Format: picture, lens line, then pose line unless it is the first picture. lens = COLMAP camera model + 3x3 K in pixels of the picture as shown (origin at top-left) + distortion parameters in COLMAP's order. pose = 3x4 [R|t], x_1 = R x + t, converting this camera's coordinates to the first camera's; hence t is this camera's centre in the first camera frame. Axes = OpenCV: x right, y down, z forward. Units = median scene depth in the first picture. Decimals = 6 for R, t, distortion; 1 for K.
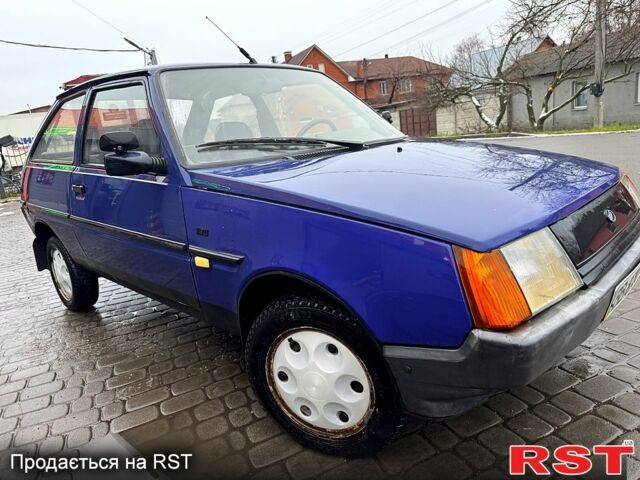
lens RADIAL K [[434.5, 0, 320.0], [0, 434.5, 240.0], [0, 0, 1]] dist [0.041205, -0.048132]
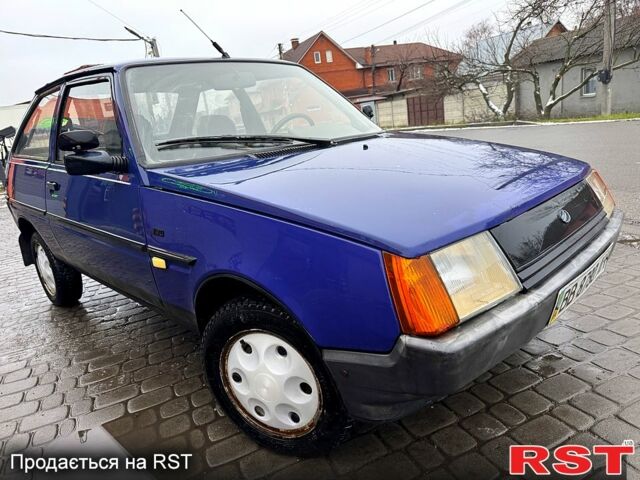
lens RADIAL K [[434.5, 0, 320.0], [0, 434.5, 240.0], [0, 0, 1]] dist [0.041205, -0.048132]
pose [[0.999970, -0.002983, -0.007150, 0.105681], [0.003143, 0.999741, 0.022552, -0.022612], [0.007081, -0.022573, 0.999720, 0.005238]]
